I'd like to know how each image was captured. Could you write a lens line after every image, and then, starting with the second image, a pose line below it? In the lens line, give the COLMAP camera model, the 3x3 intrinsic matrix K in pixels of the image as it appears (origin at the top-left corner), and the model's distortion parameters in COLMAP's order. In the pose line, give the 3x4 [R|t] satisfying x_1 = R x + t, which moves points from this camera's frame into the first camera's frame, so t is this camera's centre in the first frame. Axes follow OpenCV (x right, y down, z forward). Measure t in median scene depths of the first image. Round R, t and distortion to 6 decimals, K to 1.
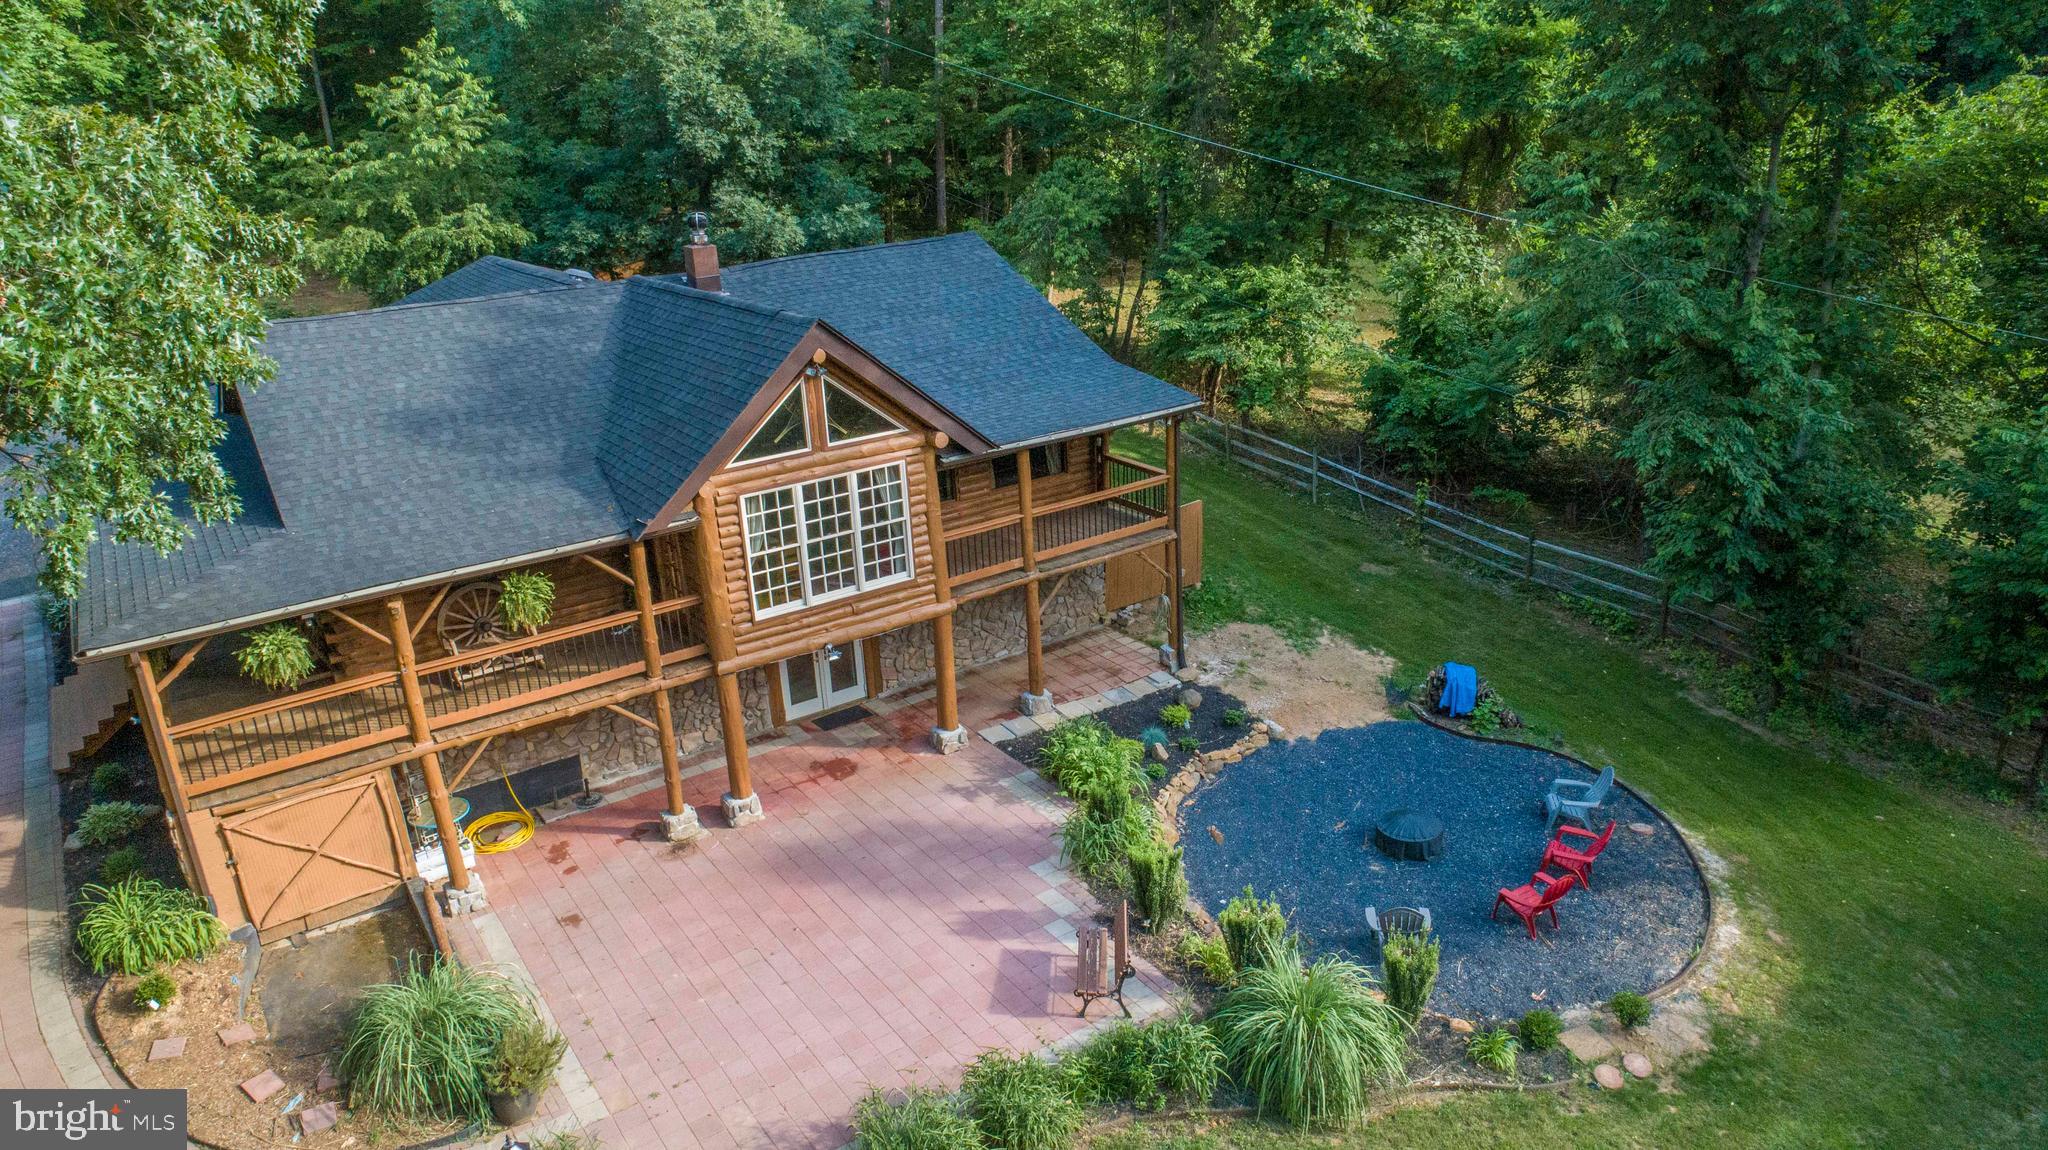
lens RADIAL K [[1368.0, 0, 1018.3], [0, 1368.0, 578.6], [0, 0, 1]] dist [-0.017647, 0.009434]
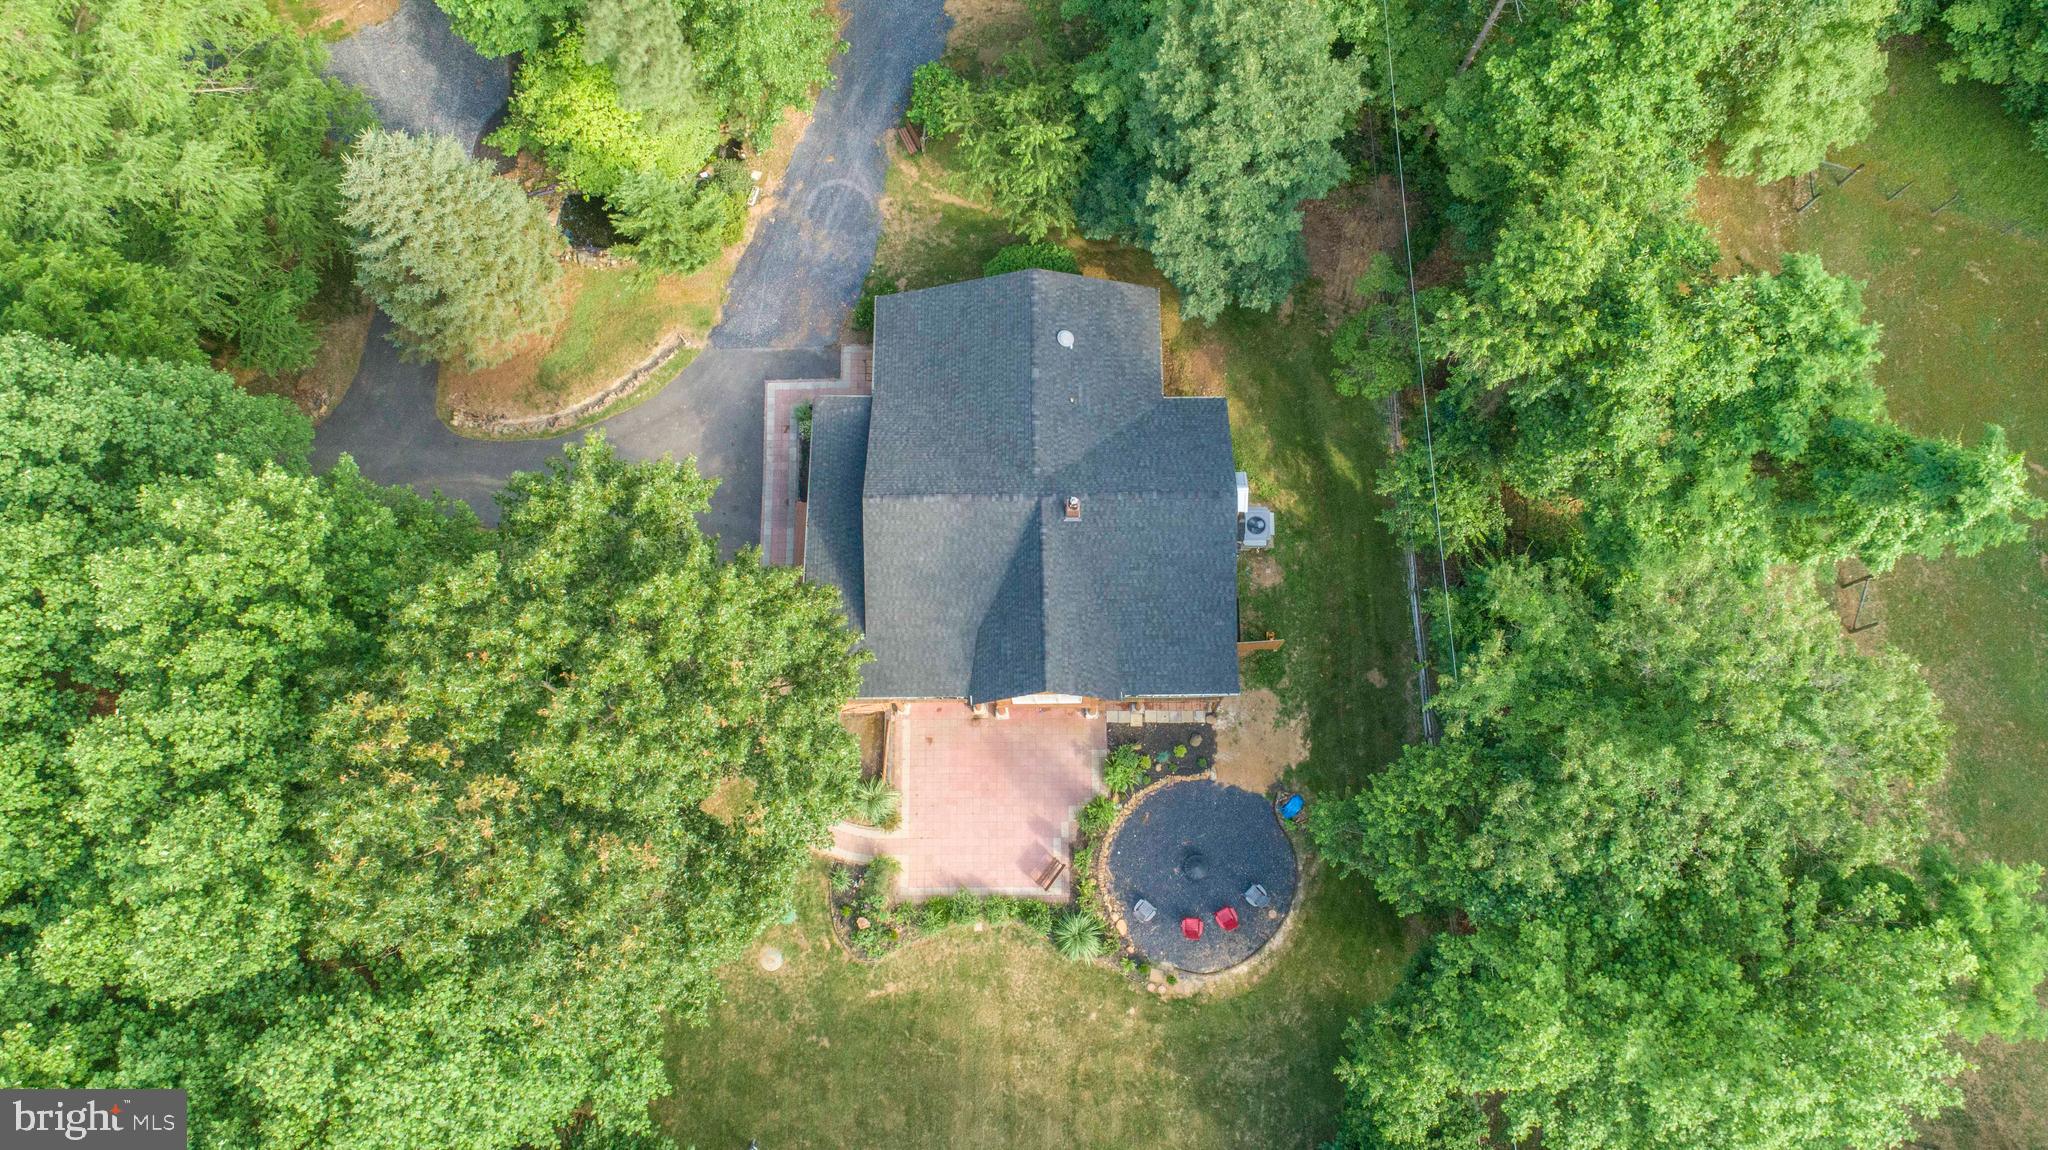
lens RADIAL K [[1368.0, 0, 1018.2], [0, 1368.0, 576.5], [0, 0, 1]] dist [-0.017647, 0.009434]
pose [[0.831853, 0.540814, -0.124661, 0.015316], [-0.216254, 0.522712, 0.824625, -2.240497], [0.511130, -0.659009, 0.551773, -0.300132]]
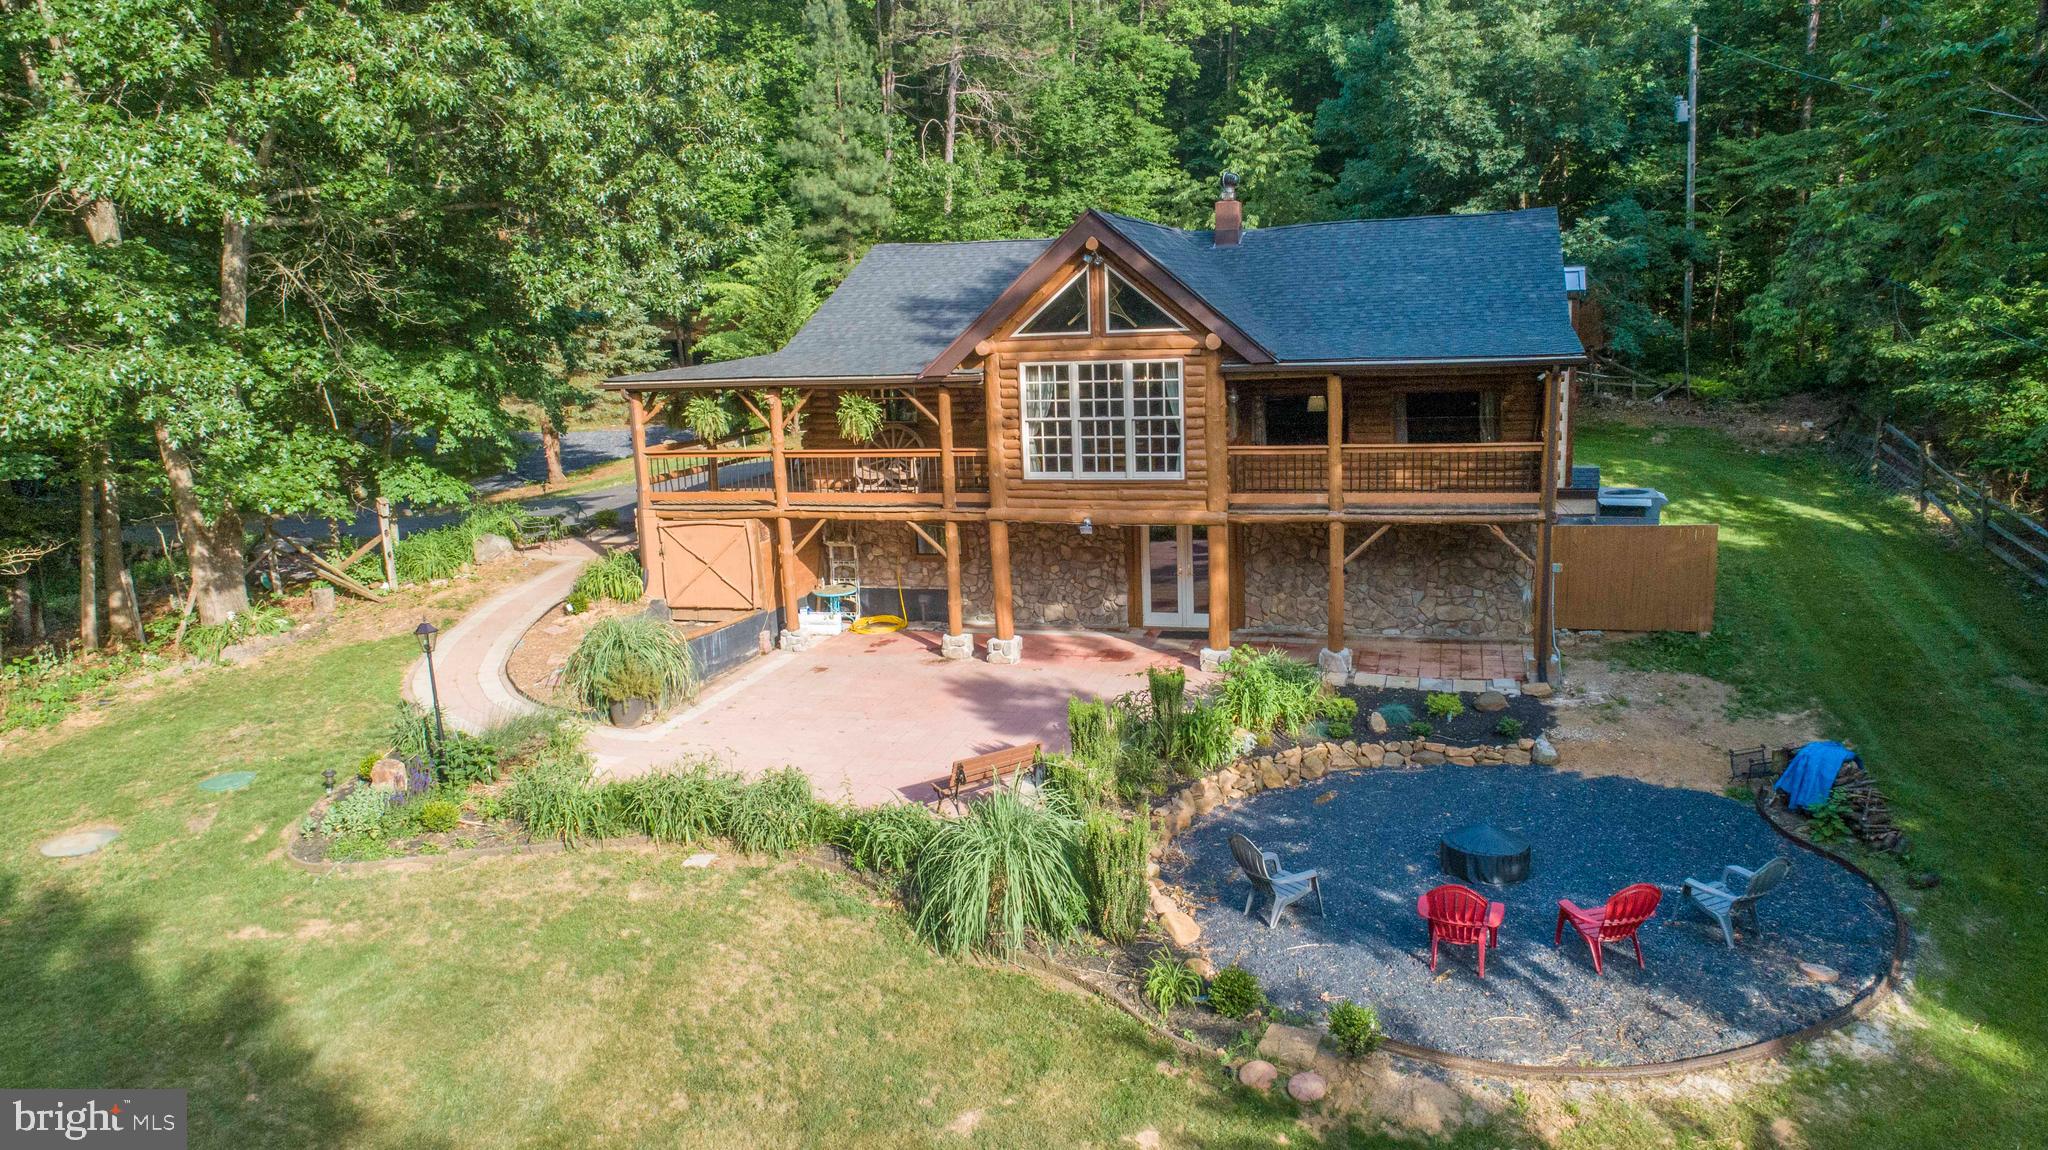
lens RADIAL K [[1368.0, 0, 1026.9], [0, 1368.0, 574.6], [0, 0, 1]] dist [-0.017647, 0.009434]
pose [[0.627294, 0.177496, -0.758286, 0.664396], [-0.263897, 0.964522, 0.007461, 0.095543], [0.732708, 0.195429, 0.651880, 0.269863]]
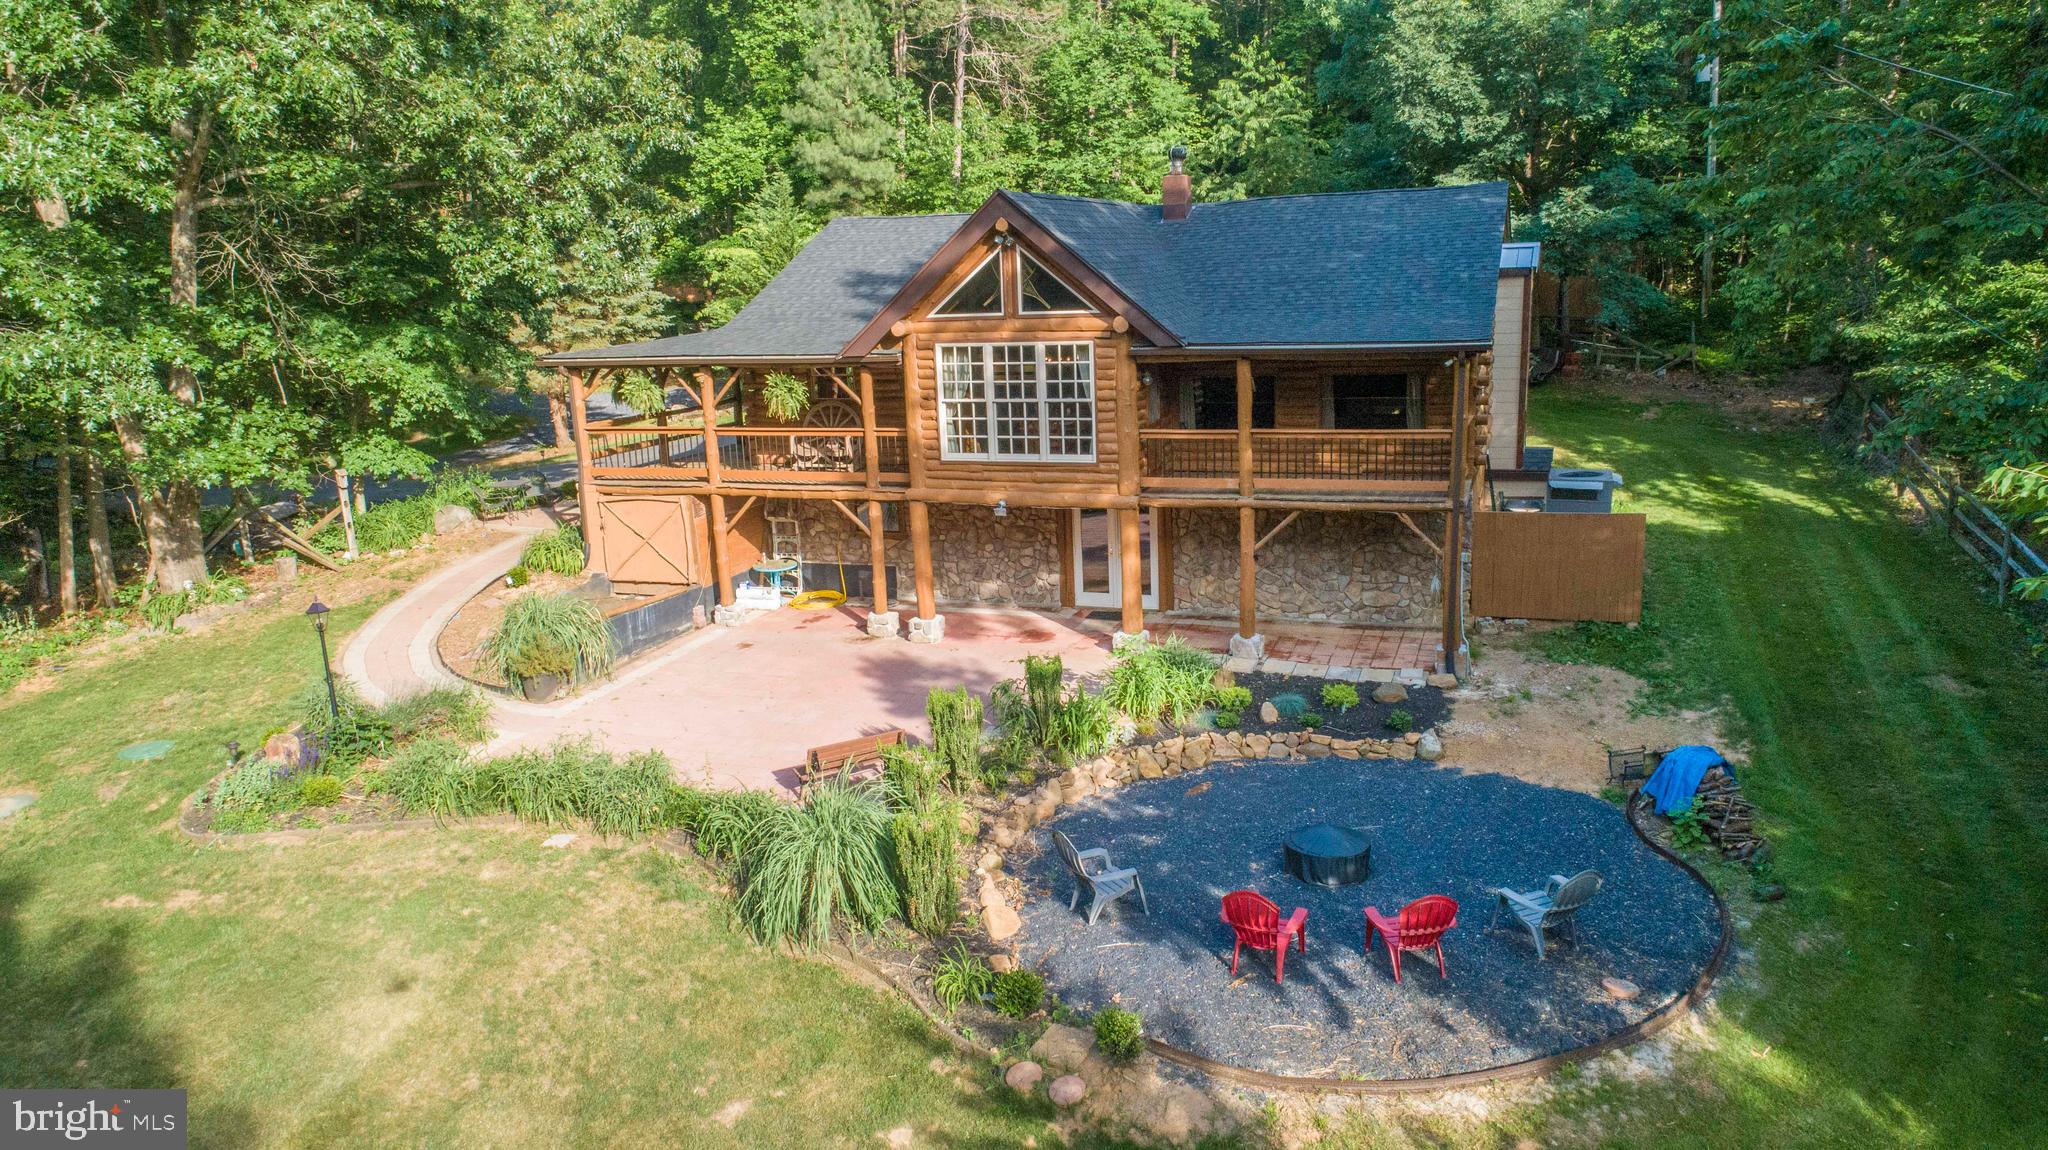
lens RADIAL K [[1368.0, 0, 1027.0], [0, 1368.0, 574.9], [0, 0, 1]] dist [-0.017647, 0.009434]
pose [[0.583830, 0.210071, -0.784228, 0.738829], [-0.273739, 0.960318, 0.053451, 0.041276], [0.764336, 0.183467, 0.618166, 0.359235]]
